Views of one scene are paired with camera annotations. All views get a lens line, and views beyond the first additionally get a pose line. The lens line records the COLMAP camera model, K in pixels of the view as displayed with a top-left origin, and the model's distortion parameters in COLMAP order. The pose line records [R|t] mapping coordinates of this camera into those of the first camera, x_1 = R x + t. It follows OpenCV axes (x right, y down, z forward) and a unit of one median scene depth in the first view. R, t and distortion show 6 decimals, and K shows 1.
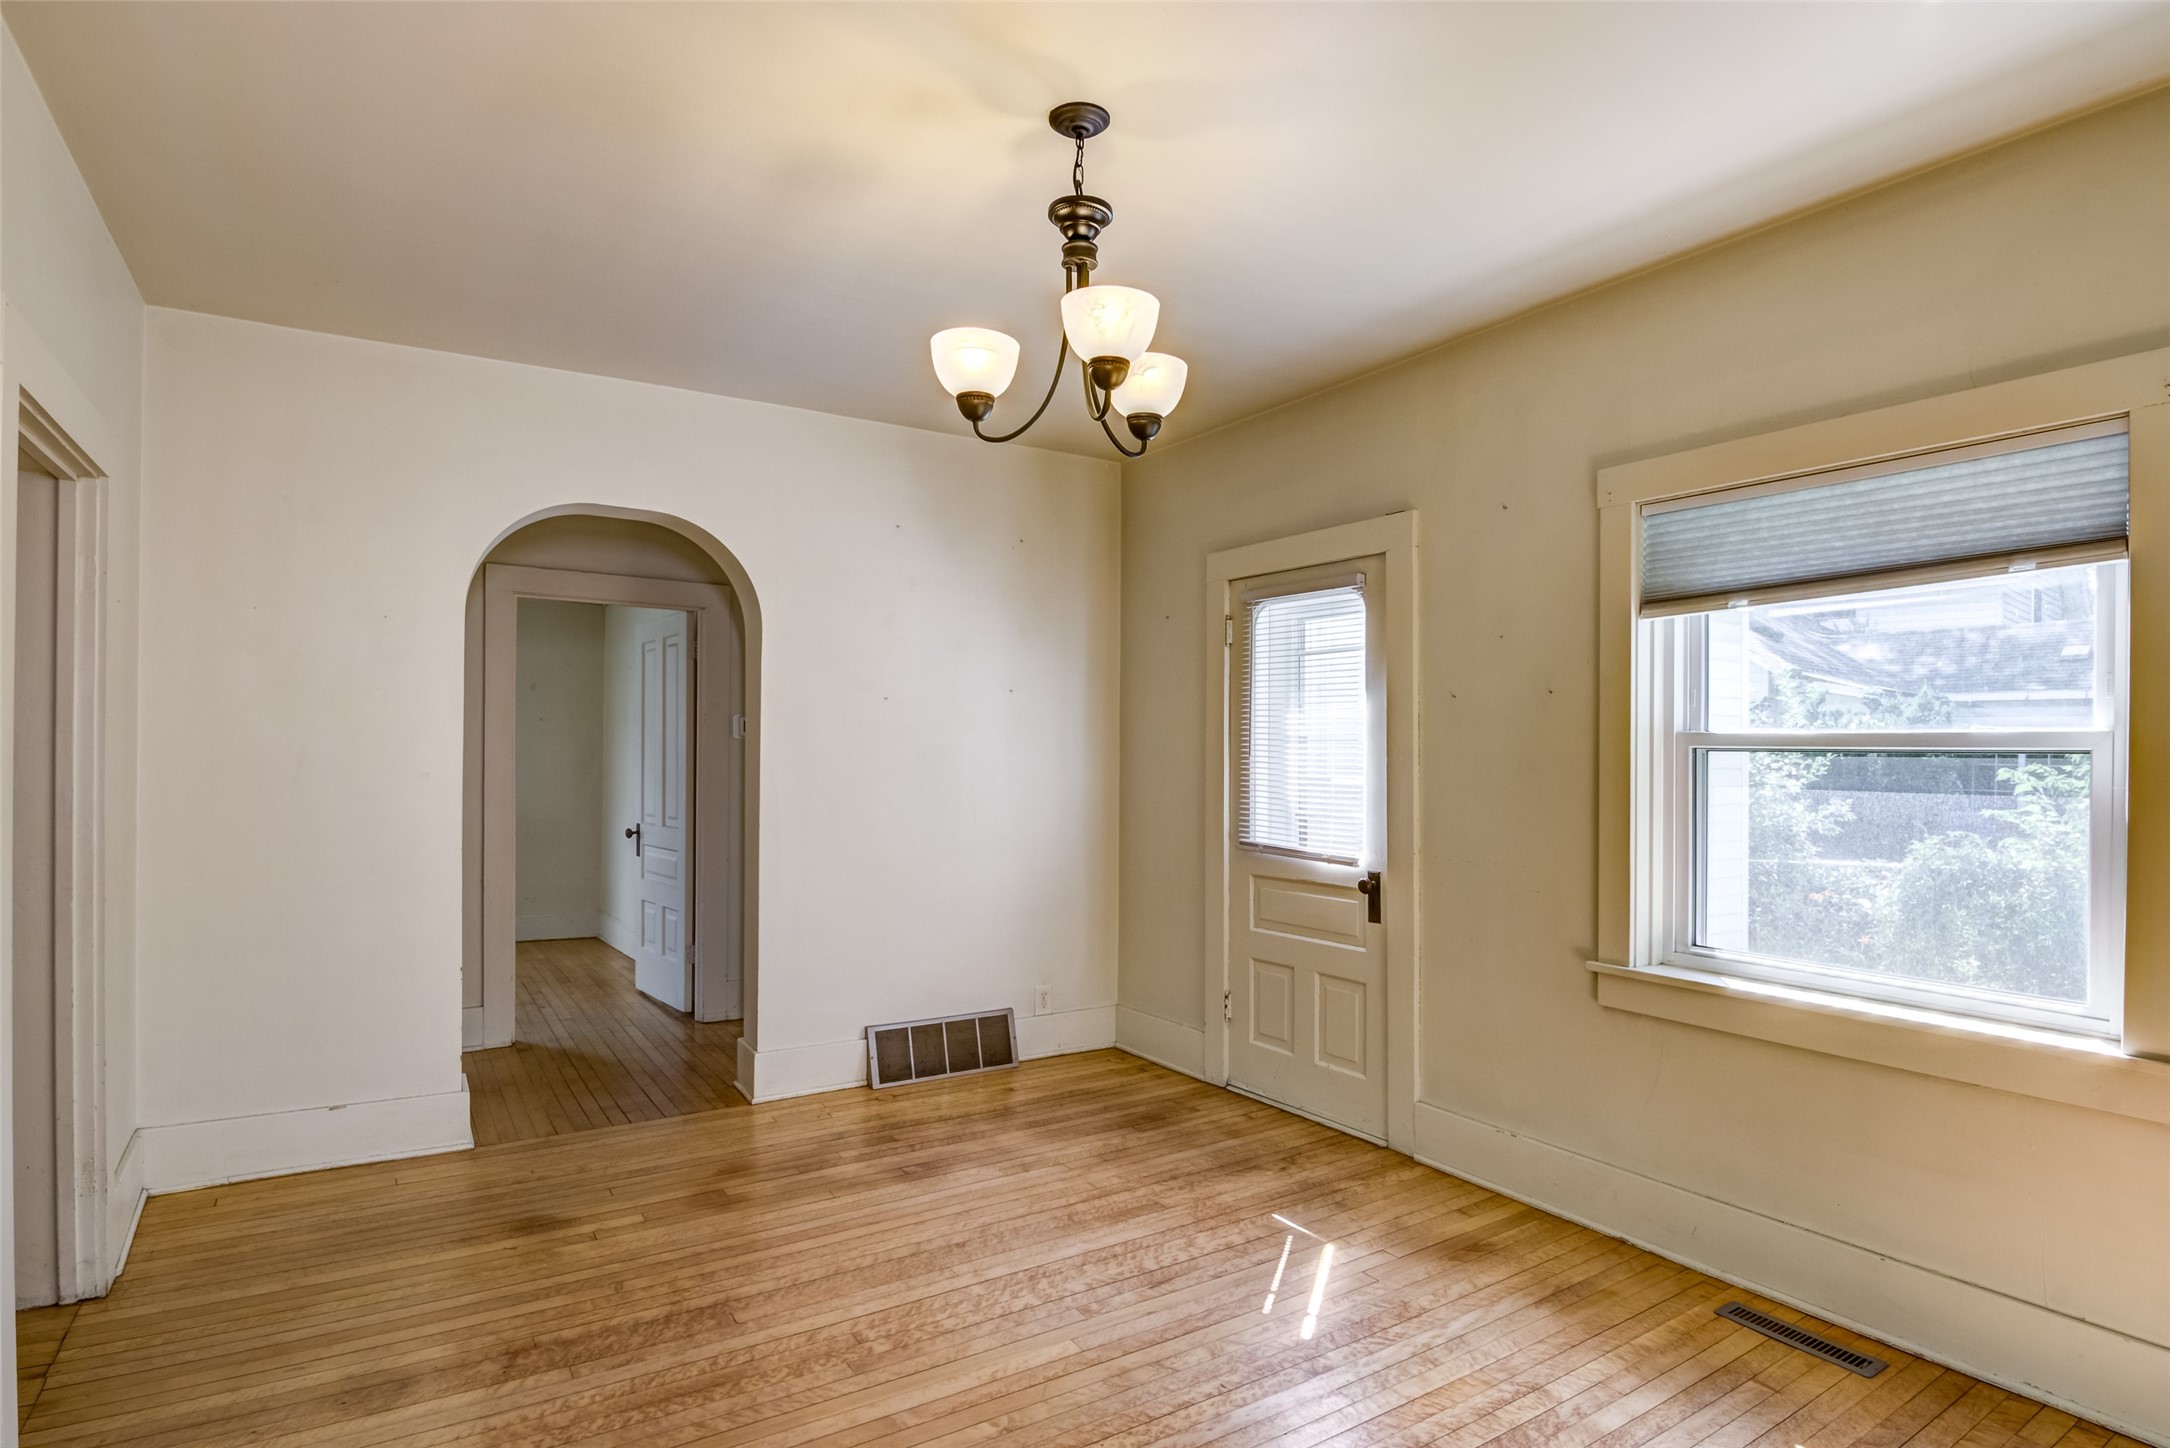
lens RADIAL K [[1120.4, 0, 1092.8], [0, 1120.4, 747.7], [0, 0, 1]] dist [0.003370, -0.001136]
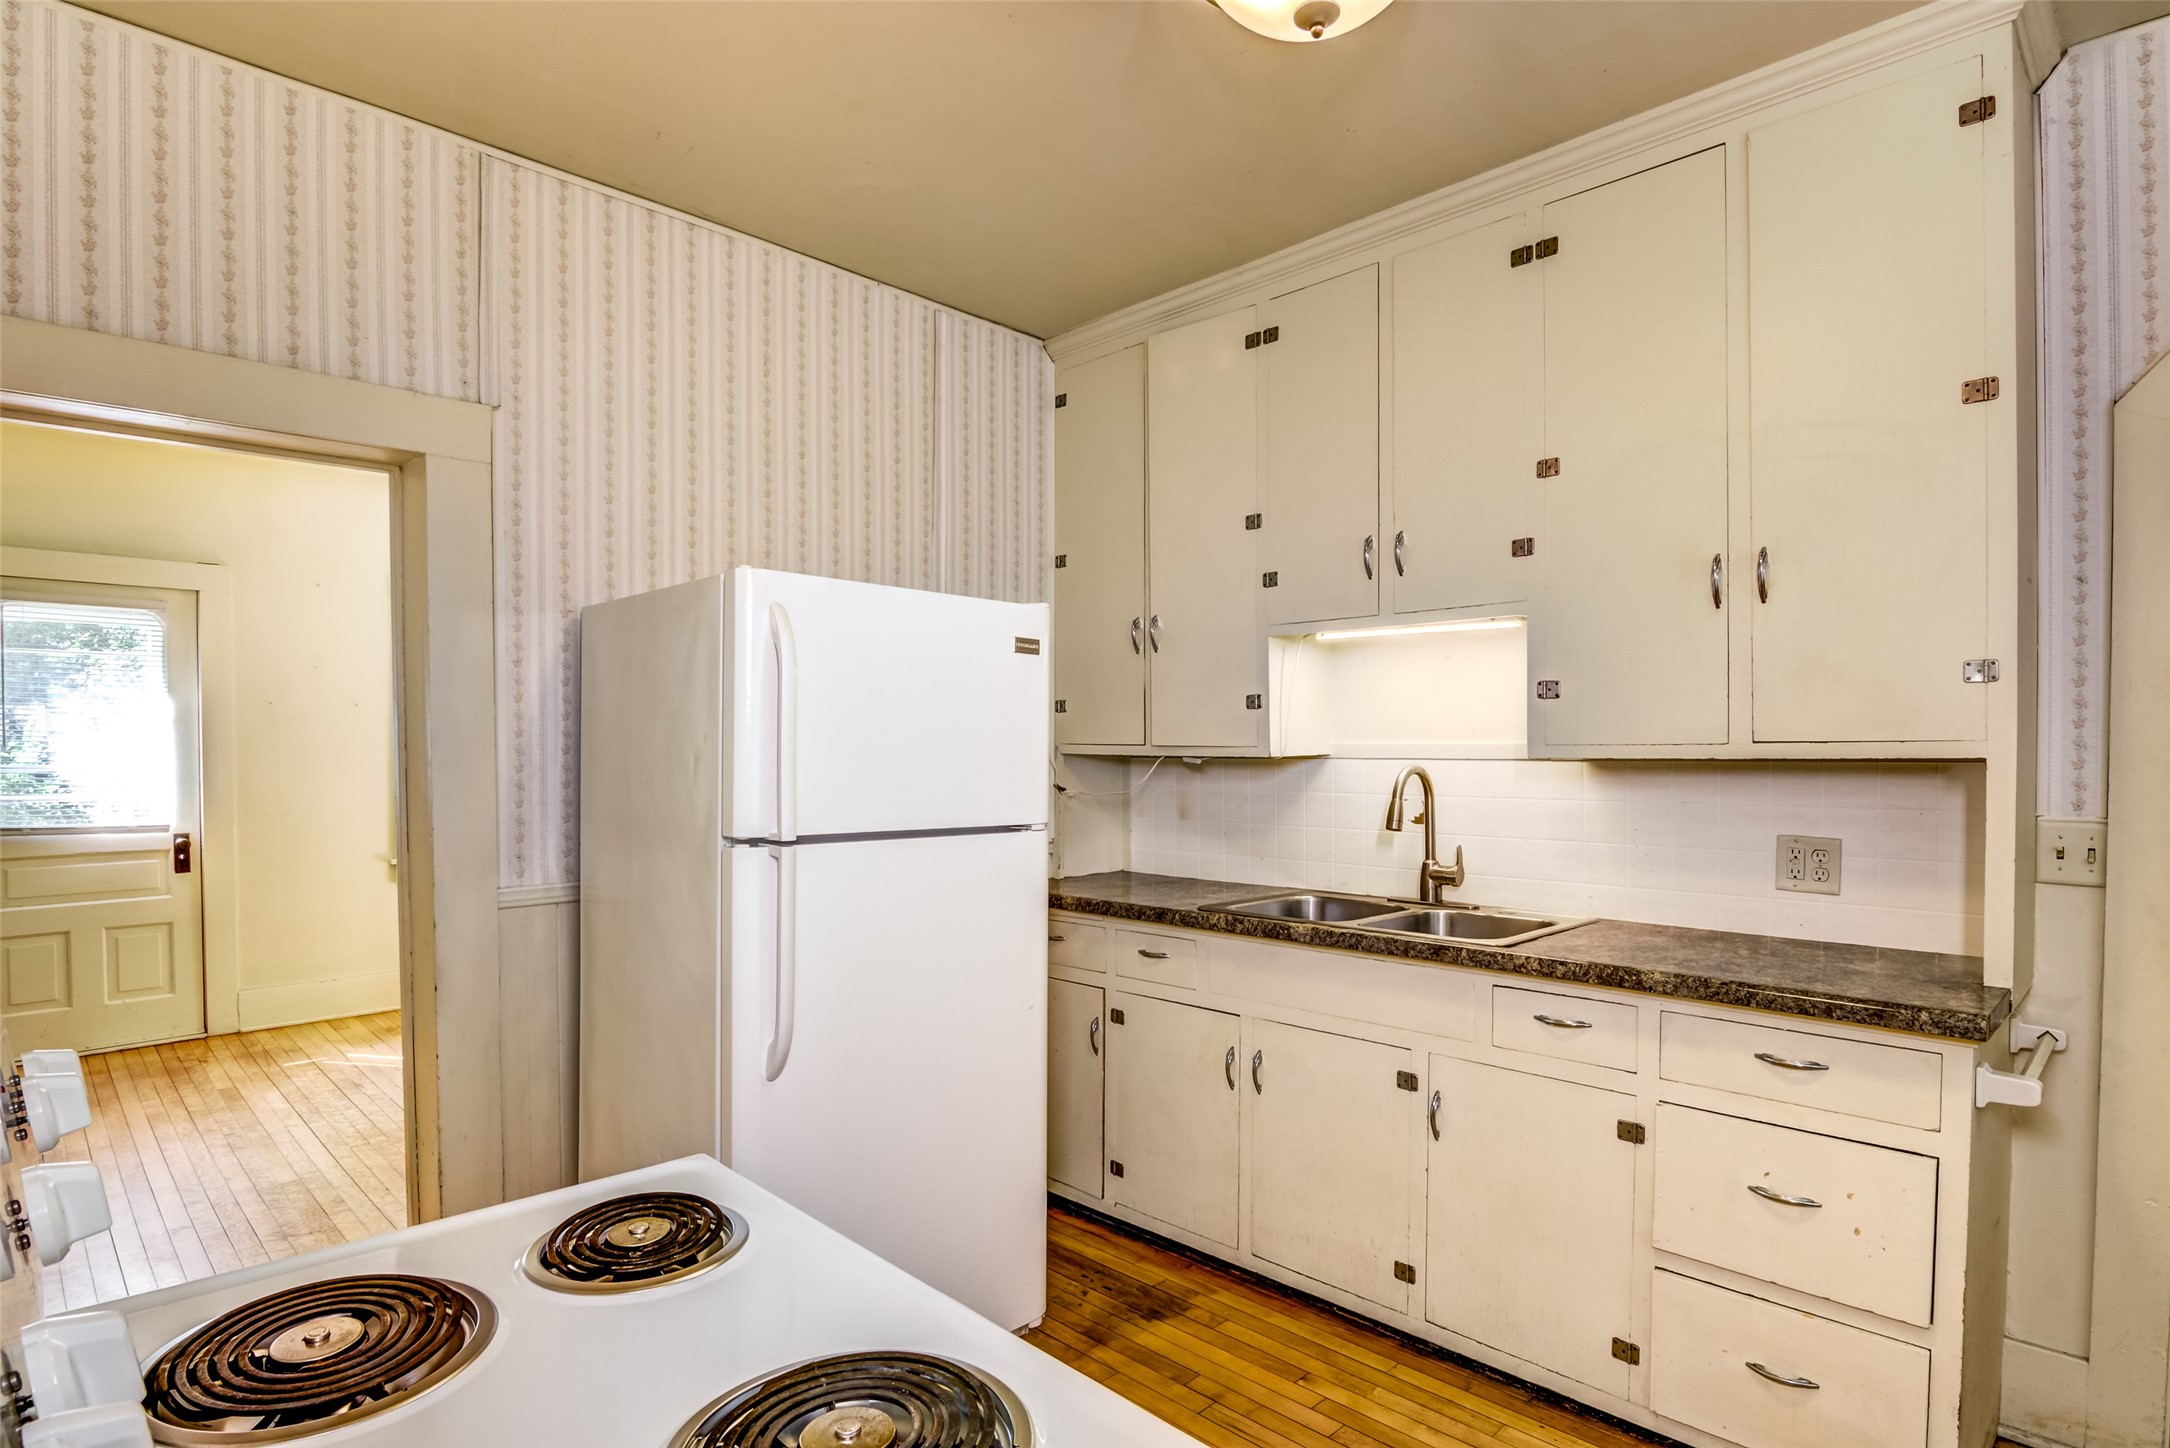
lens RADIAL K [[1120.4, 0, 1092.3], [0, 1120.4, 744.9], [0, 0, 1]] dist [0.003370, -0.001136]
pose [[-0.239321, -0.006536, 0.970918, -1.611846], [-0.010705, 0.999934, 0.004093, -0.011955], [-0.970881, -0.009414, -0.239376, 0.370148]]
